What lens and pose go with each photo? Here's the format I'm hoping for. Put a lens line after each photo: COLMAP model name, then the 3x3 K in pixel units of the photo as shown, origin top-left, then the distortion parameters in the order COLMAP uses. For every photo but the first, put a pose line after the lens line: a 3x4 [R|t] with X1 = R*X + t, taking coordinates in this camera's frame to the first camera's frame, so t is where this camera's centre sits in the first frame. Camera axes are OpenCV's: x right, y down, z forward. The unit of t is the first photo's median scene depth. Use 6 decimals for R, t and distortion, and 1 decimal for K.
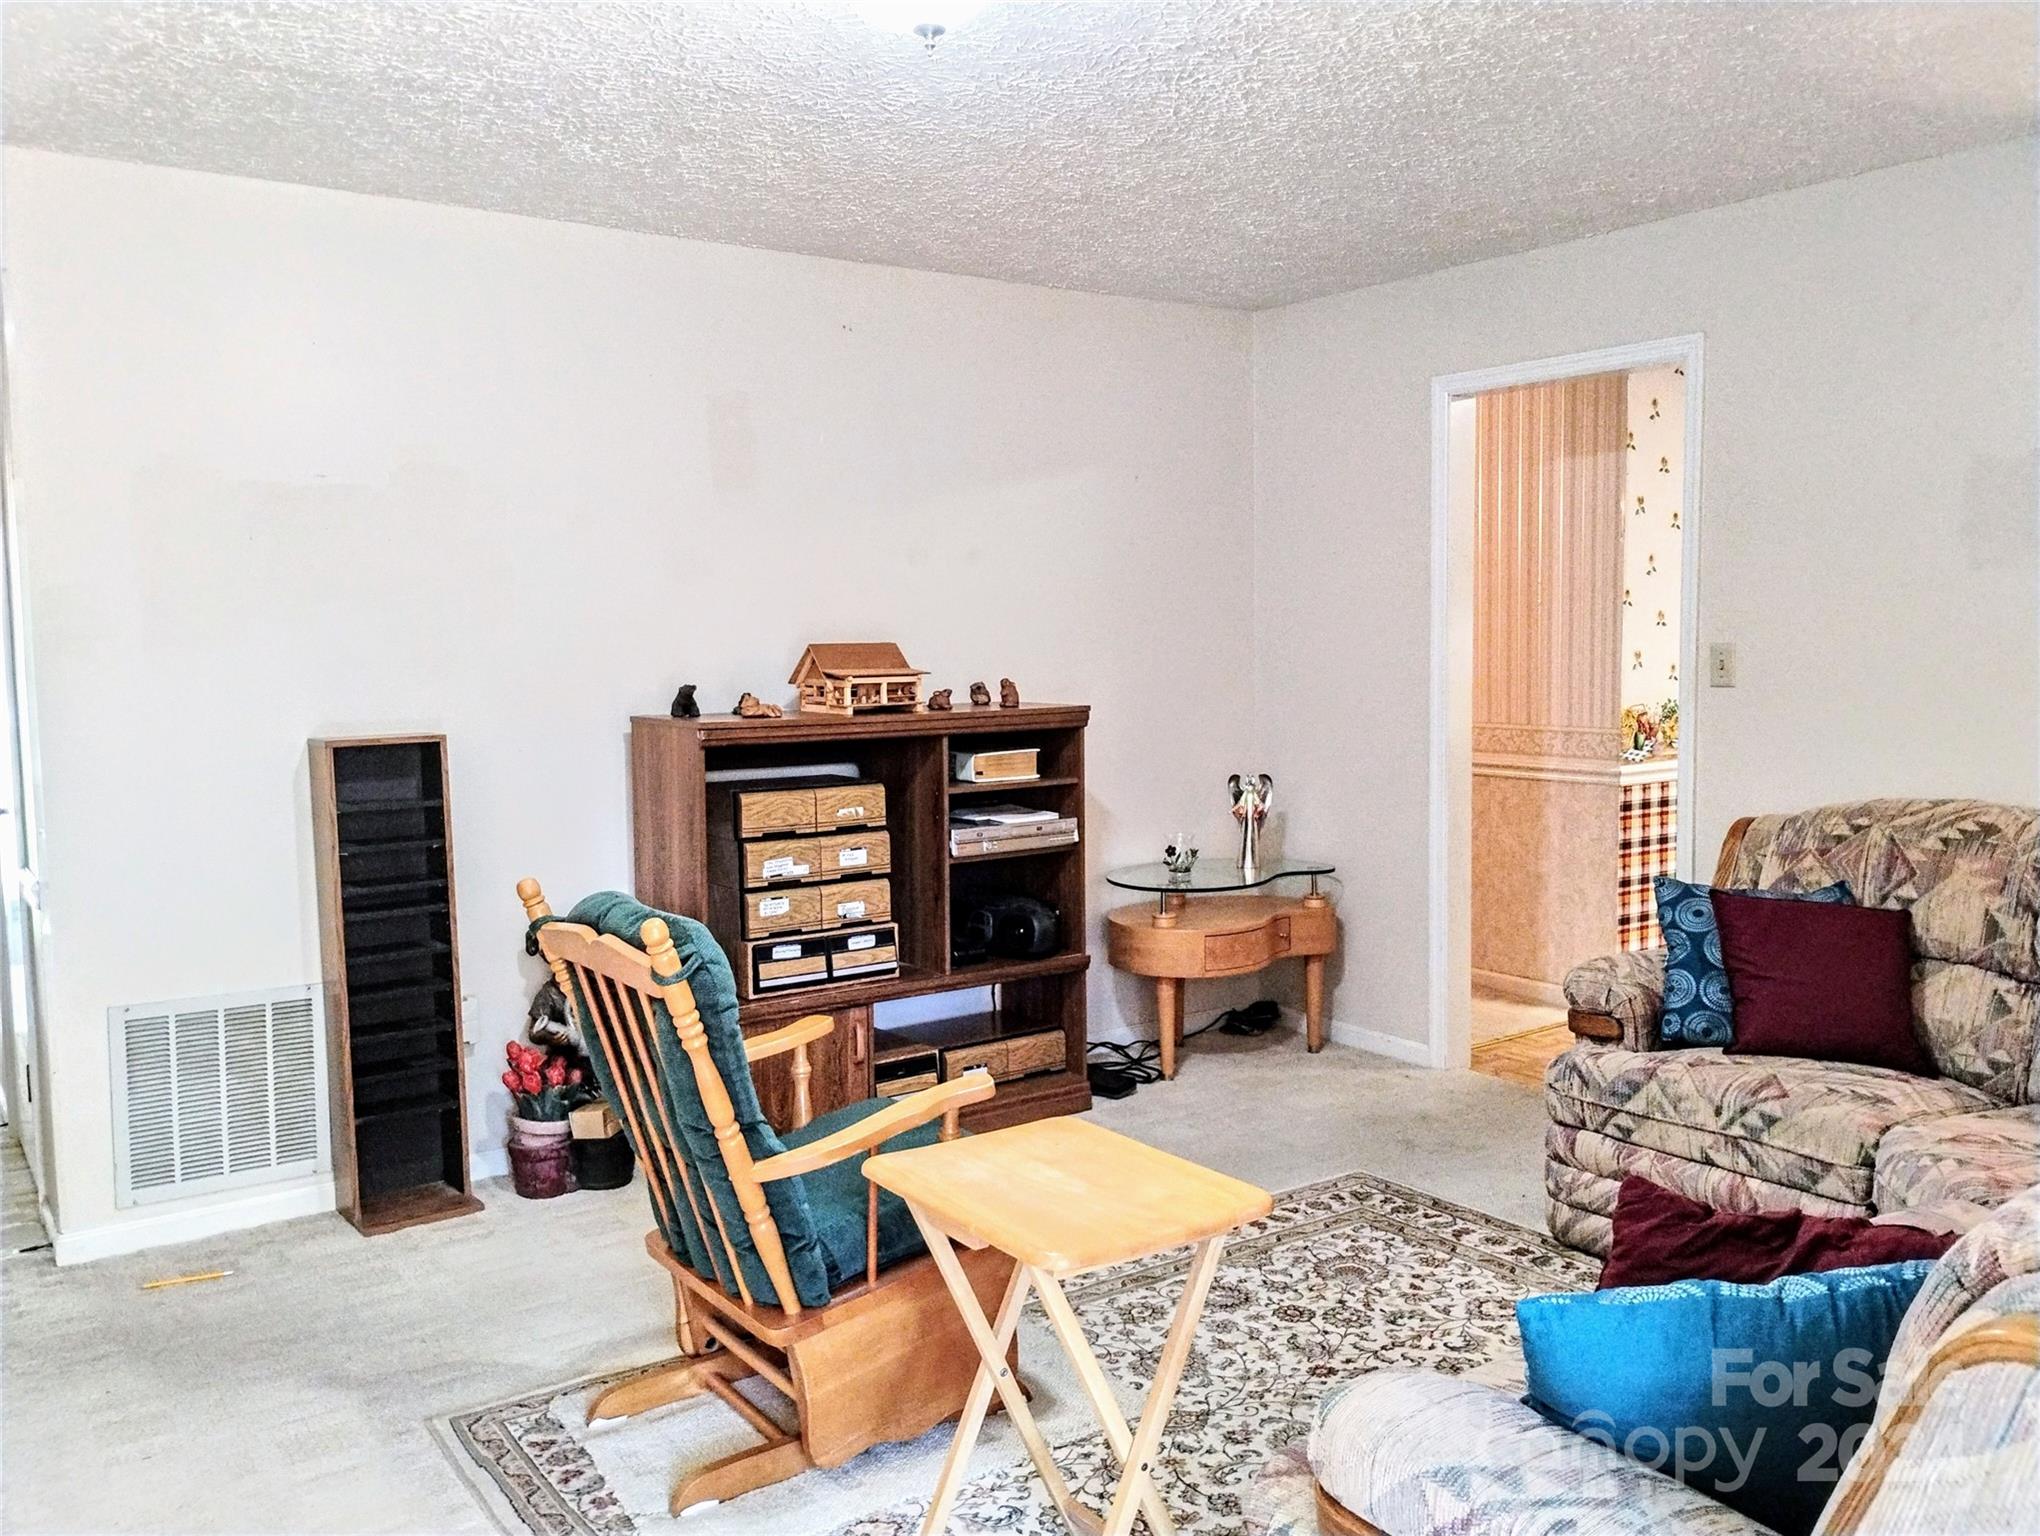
lens RADIAL K [[1667.7, 0, 1023.1], [0, 1667.7, 763.8], [0, 0, 1]] dist [0.033551, -0.064591]
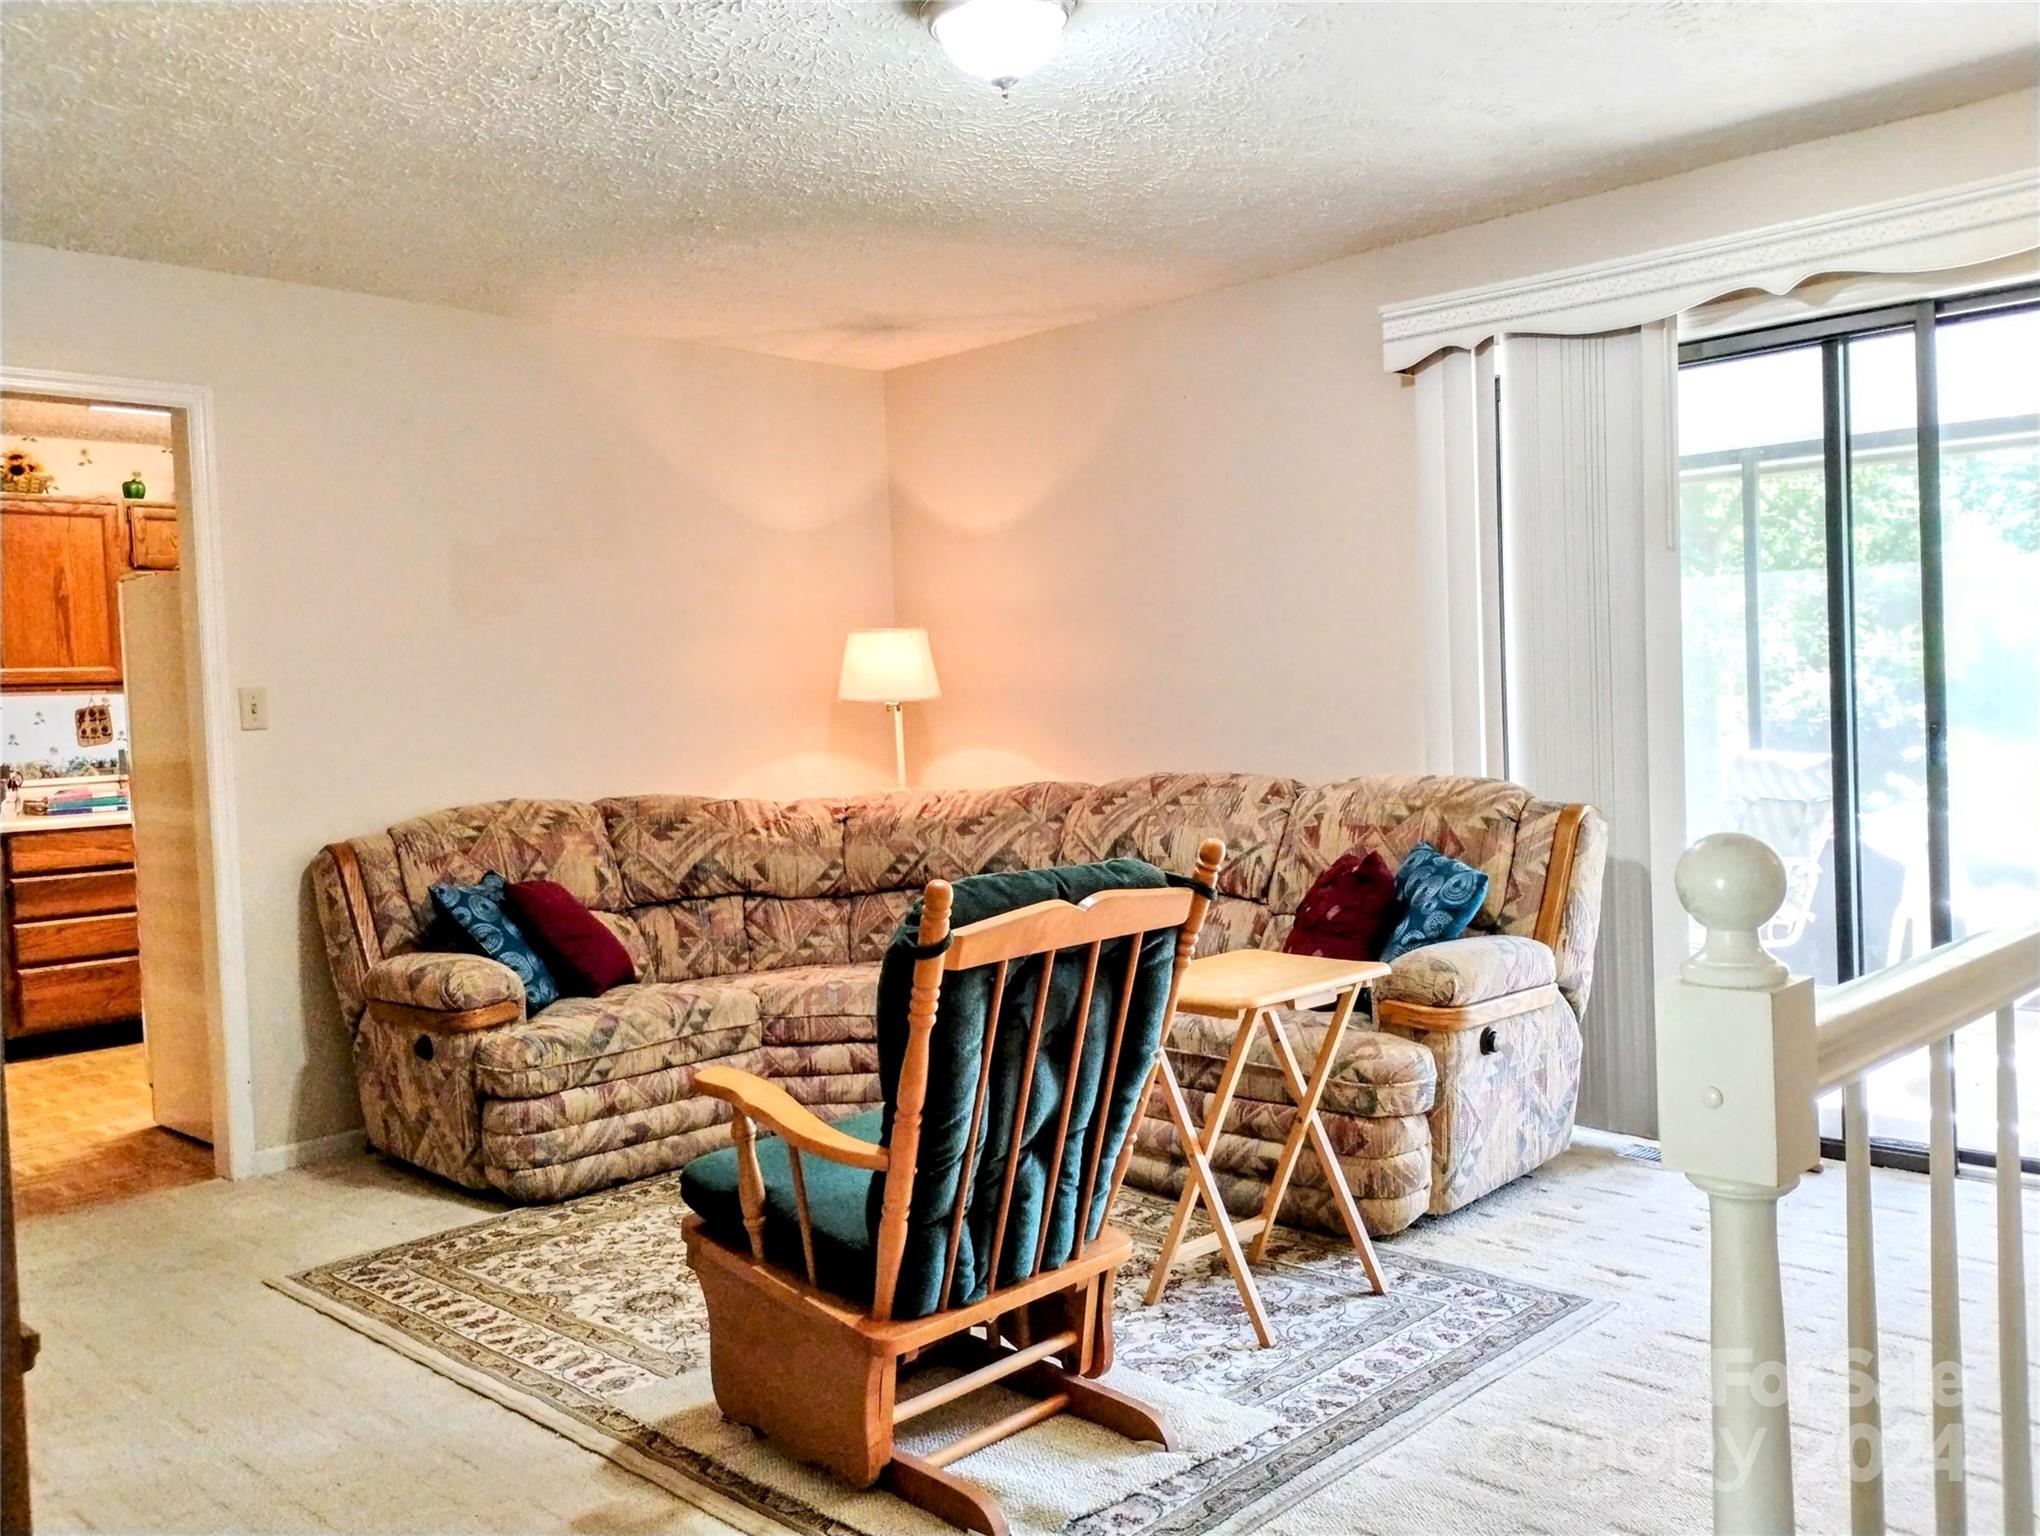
lens RADIAL K [[1667.7, 0, 1022.4], [0, 1667.7, 773.8], [0, 0, 1]] dist [0.033551, -0.064591]
pose [[-0.180871, -0.022663, 0.983246, -0.832031], [0.121856, 0.991515, 0.045269, -0.009291], [-0.975929, 0.128002, -0.176575, 0.862283]]
